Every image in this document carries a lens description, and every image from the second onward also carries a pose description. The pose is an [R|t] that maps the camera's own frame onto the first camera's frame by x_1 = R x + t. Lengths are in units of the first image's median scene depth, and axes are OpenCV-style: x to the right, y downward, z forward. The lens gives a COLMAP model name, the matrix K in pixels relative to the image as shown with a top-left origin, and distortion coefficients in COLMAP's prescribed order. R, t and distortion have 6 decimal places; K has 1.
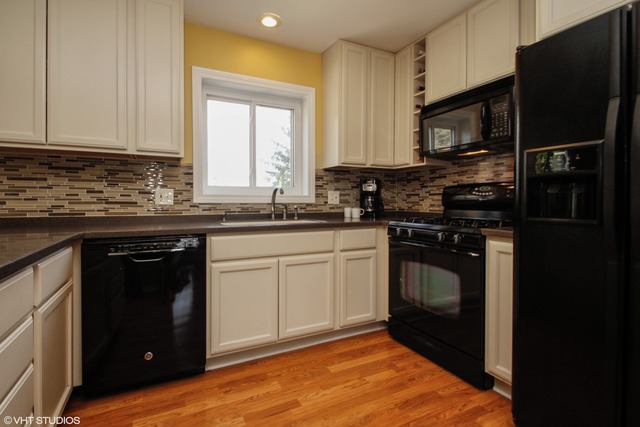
lens RADIAL K [[310.0, 0, 321.3], [0, 310.0, 209.8], [0, 0, 1]] dist [0.004590, 0.000017]
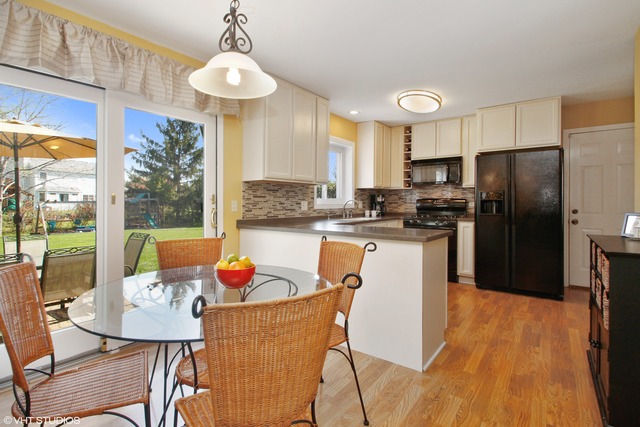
lens RADIAL K [[310.0, 0, 316.2], [0, 310.0, 208.7], [0, 0, 1]] dist [0.004590, 0.000017]
pose [[0.901586, -0.010147, 0.432481, -1.163103], [0.012808, 0.999913, -0.003240, -0.018602], [-0.432410, 0.008461, 0.901637, -0.577822]]
